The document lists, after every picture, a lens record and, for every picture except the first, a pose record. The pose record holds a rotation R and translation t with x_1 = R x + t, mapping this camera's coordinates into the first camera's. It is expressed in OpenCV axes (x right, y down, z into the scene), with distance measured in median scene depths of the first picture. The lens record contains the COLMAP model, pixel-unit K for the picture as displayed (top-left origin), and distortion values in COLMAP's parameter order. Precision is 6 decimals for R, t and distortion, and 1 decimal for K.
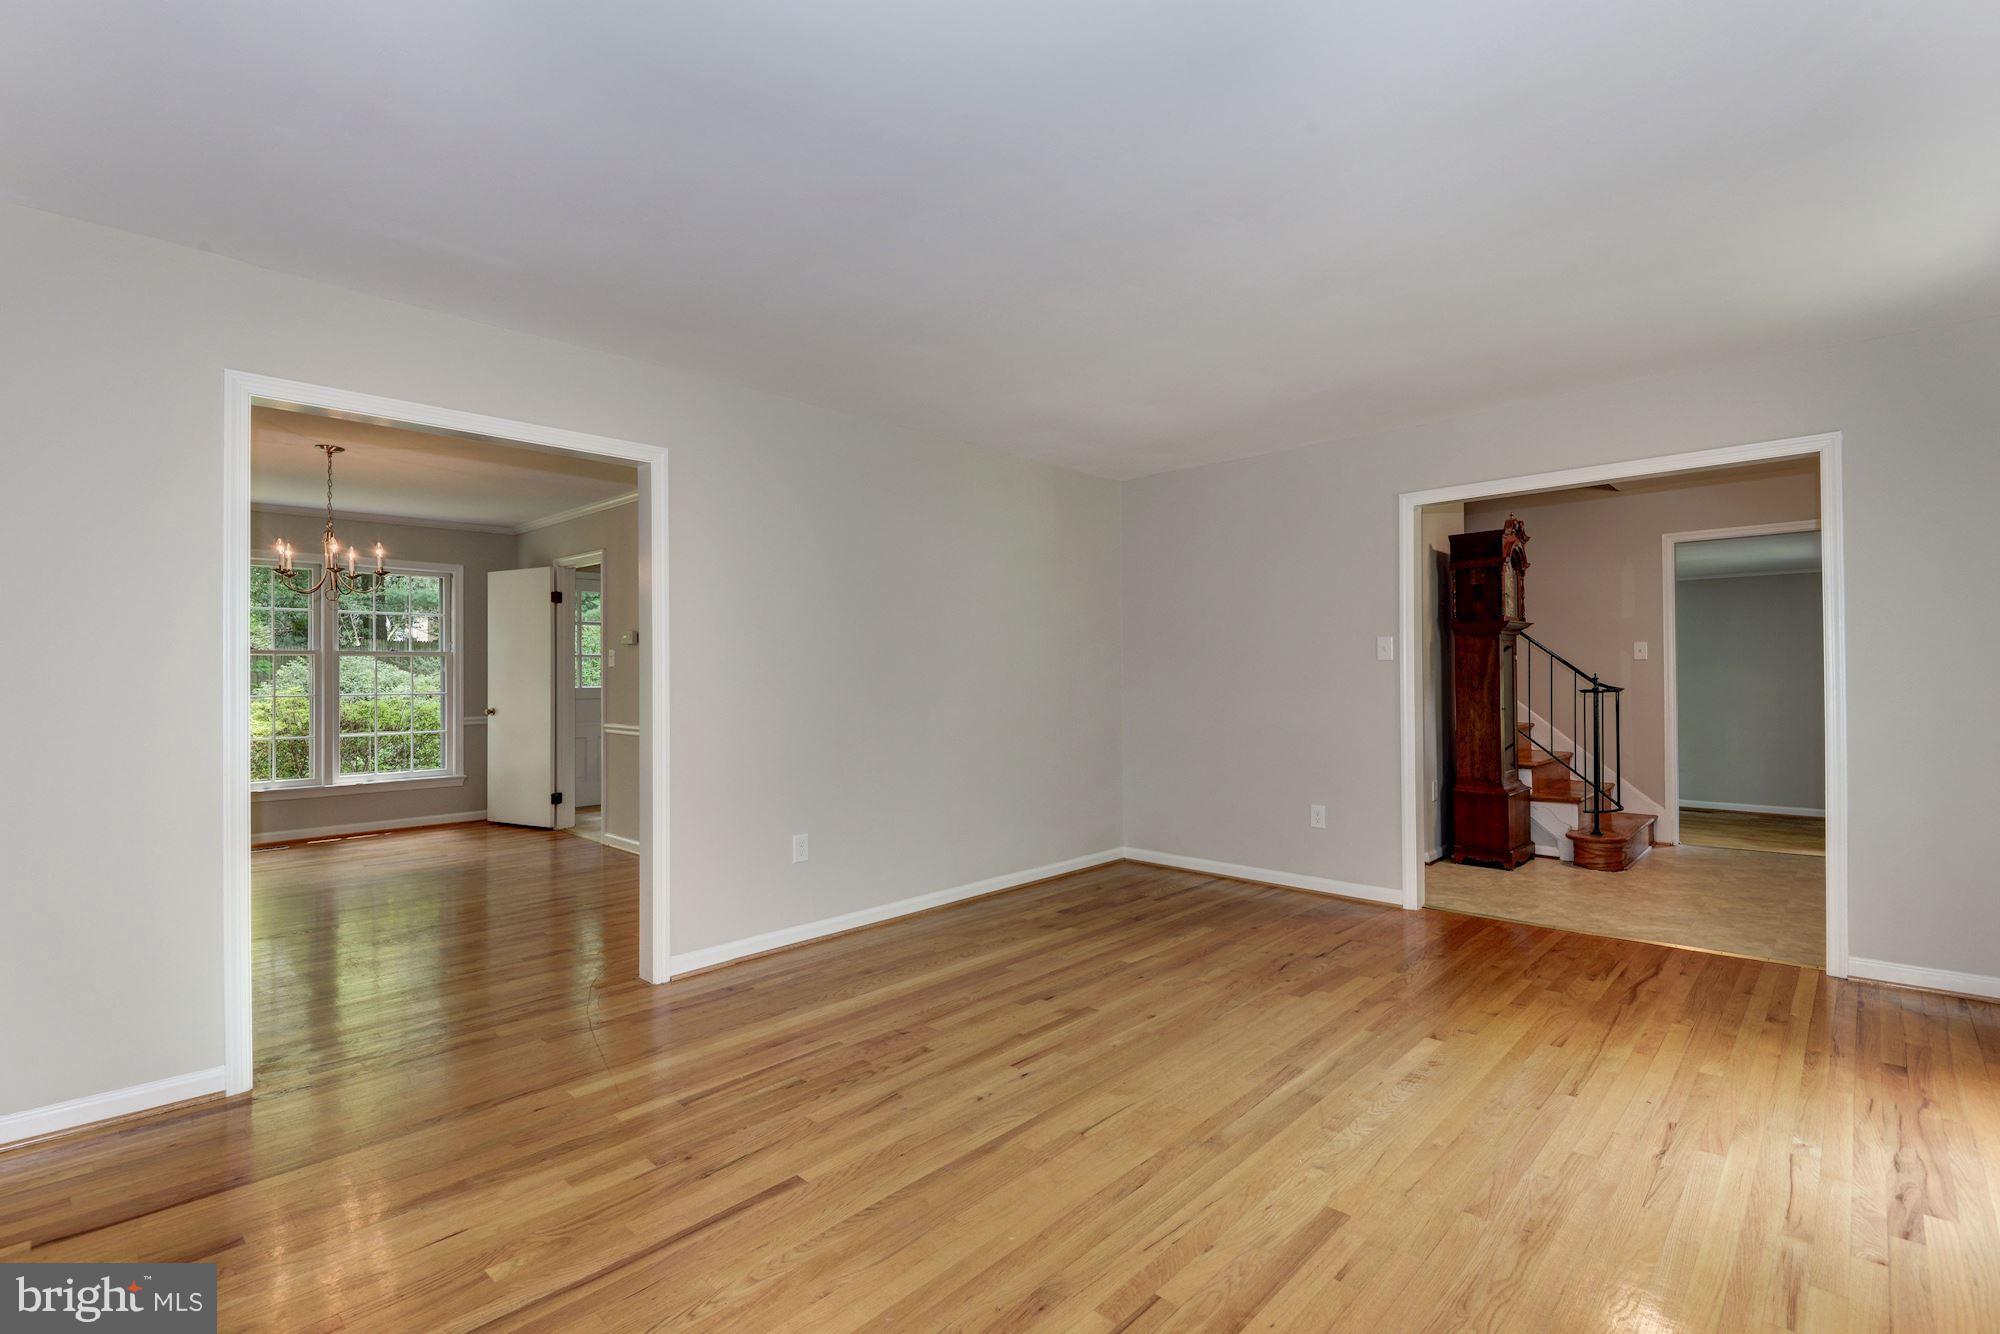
lens RADIAL K [[908.0, 0, 1009.9], [0, 908.0, 665.6], [0, 0, 1]] dist [-0.010756, -0.001822]
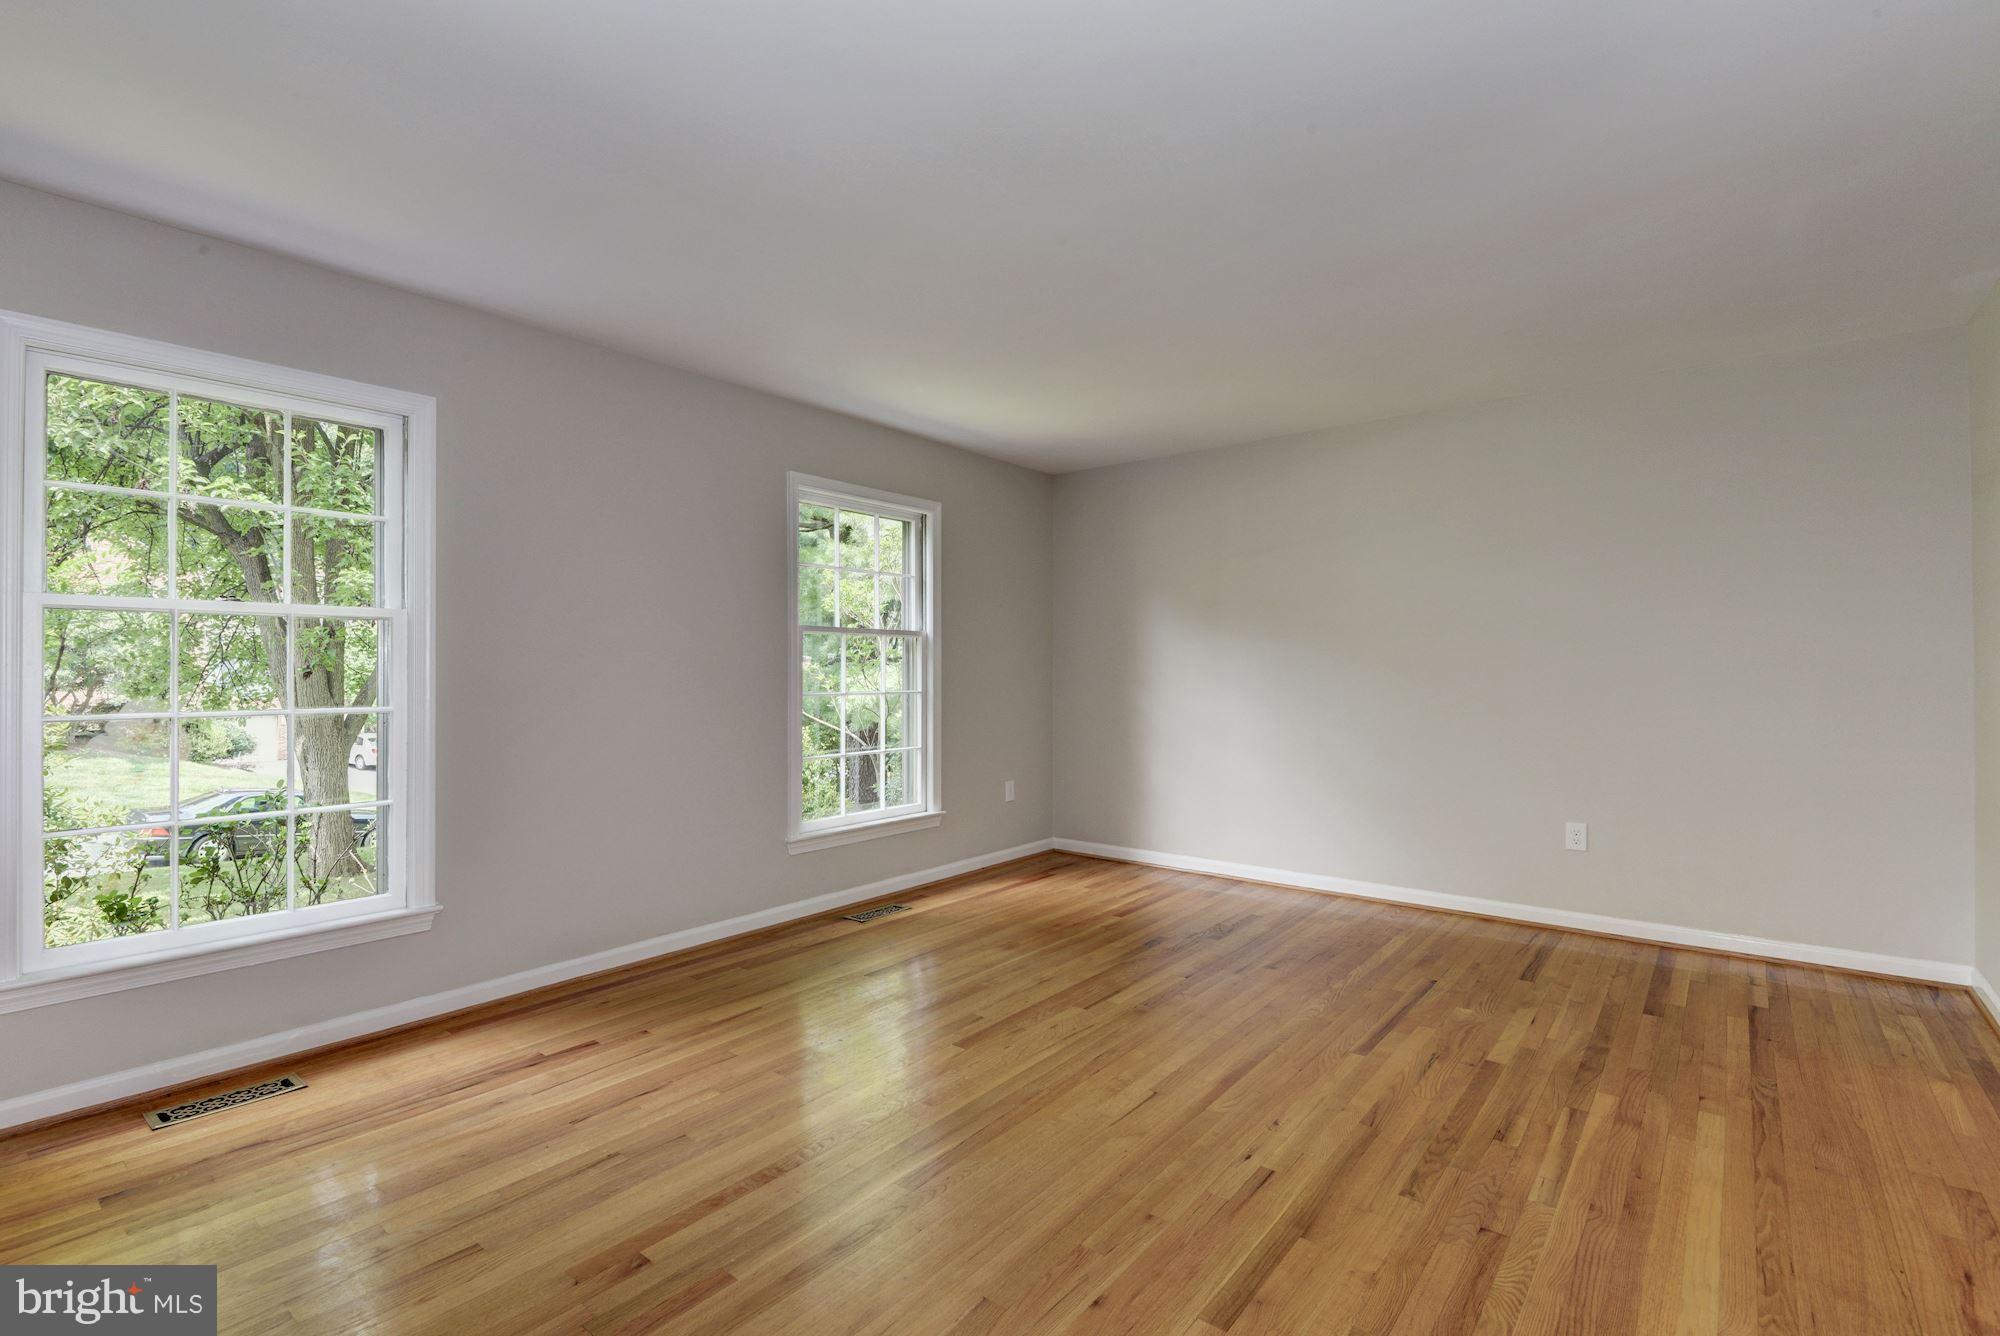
lens RADIAL K [[908.0, 0, 1005.6], [0, 908.0, 661.0], [0, 0, 1]] dist [-0.010756, -0.001822]
pose [[-0.997173, 0.011749, -0.074222, 0.304569], [0.012300, 0.999900, -0.006979, 0.009063], [0.074133, -0.007872, -0.997217, 1.898022]]
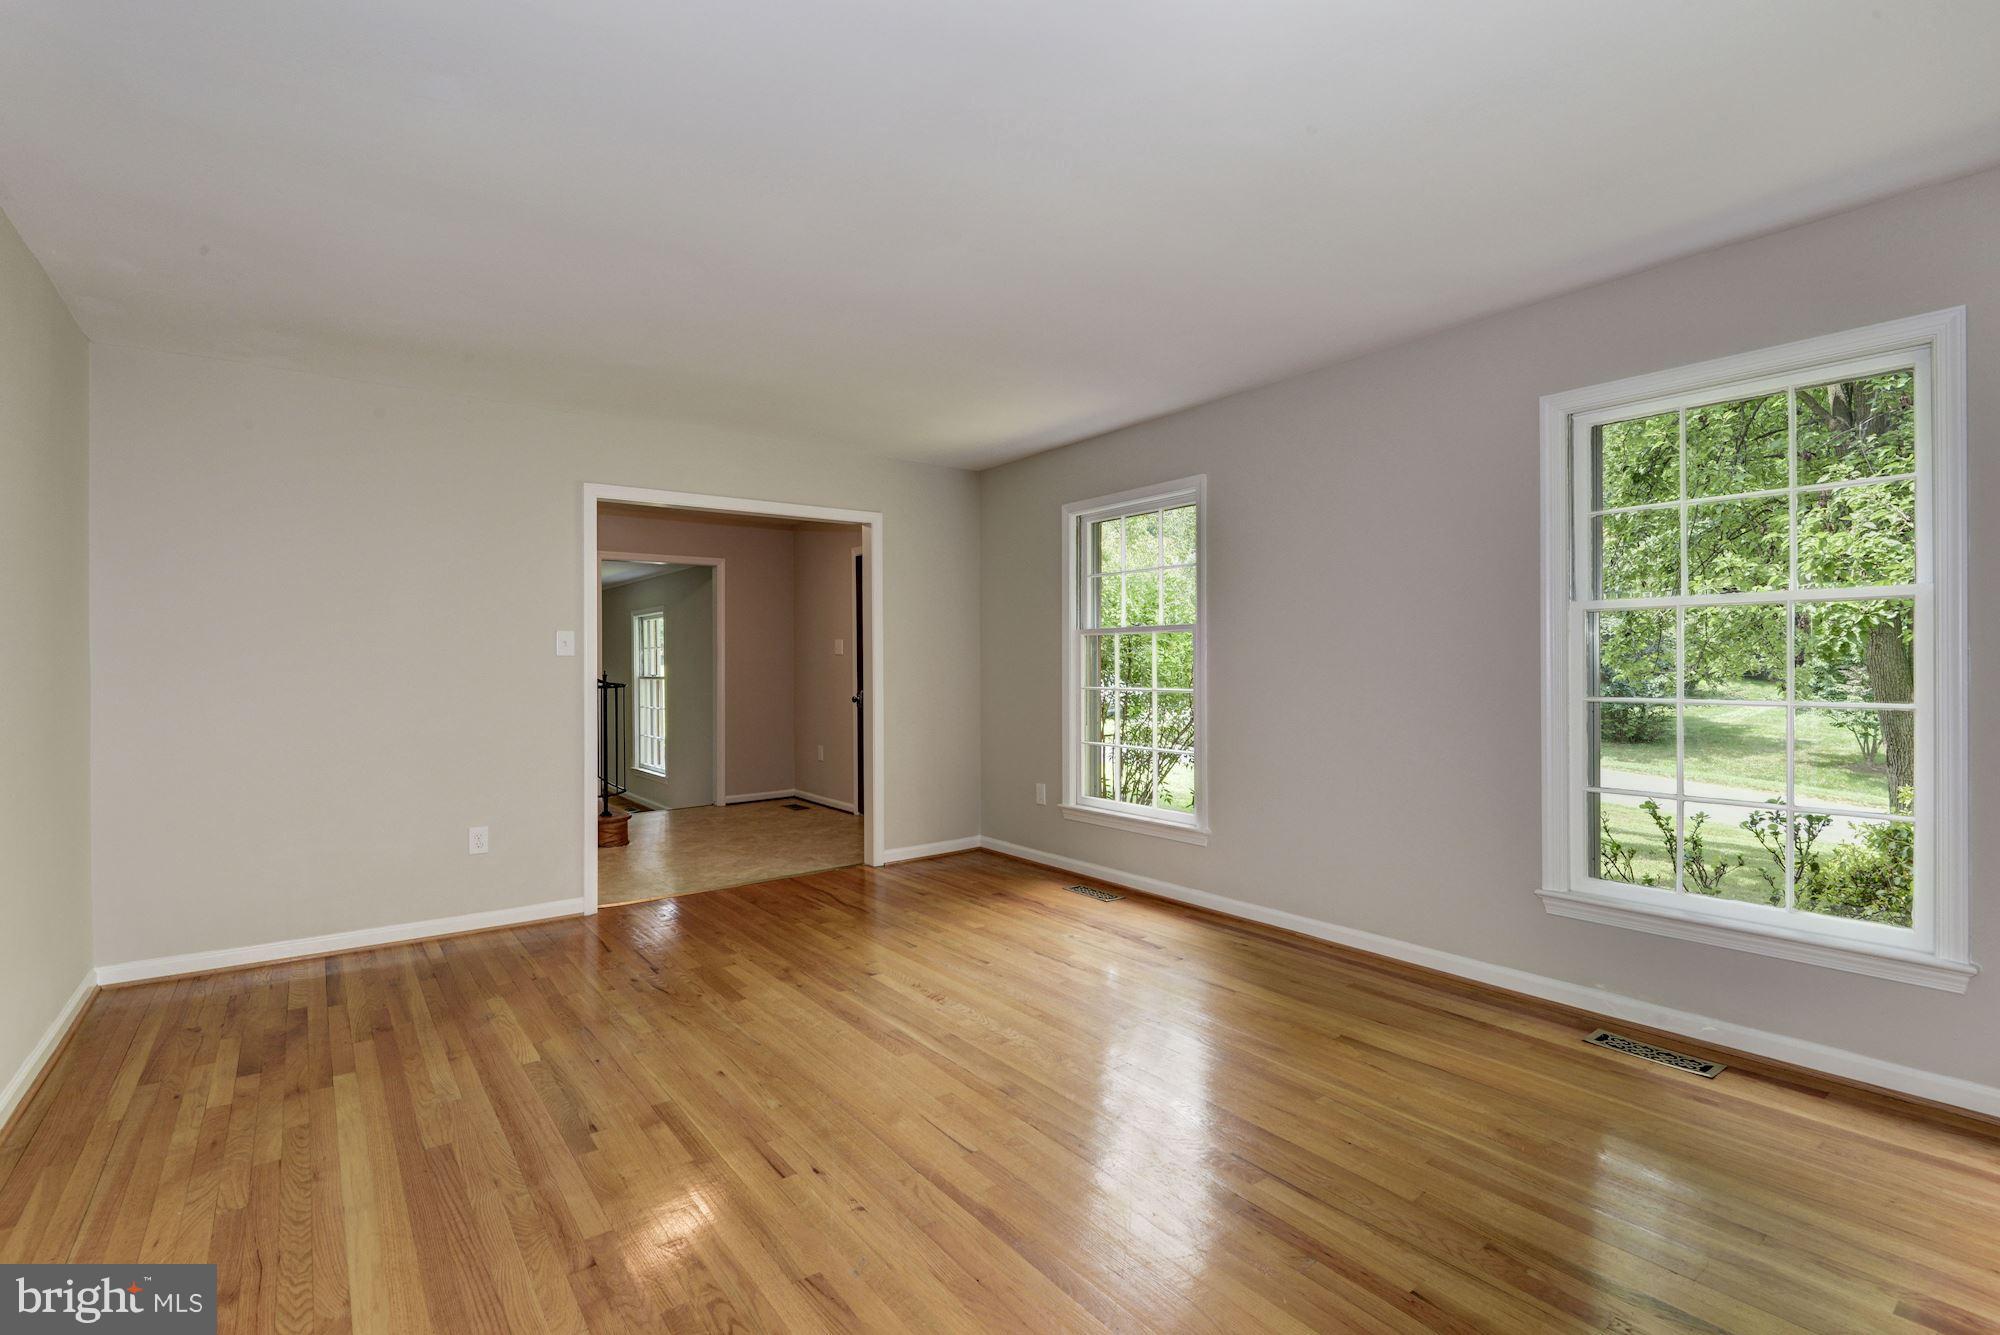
lens RADIAL K [[908.0, 0, 980.4], [0, 908.0, 661.4], [0, 0, 1]] dist [-0.010756, -0.001822]
pose [[0.176026, 0.005395, 0.984371, -0.783133], [-0.000396, 0.999985, -0.005410, 0.009315], [-0.984385, 0.000562, 0.176026, 0.757655]]
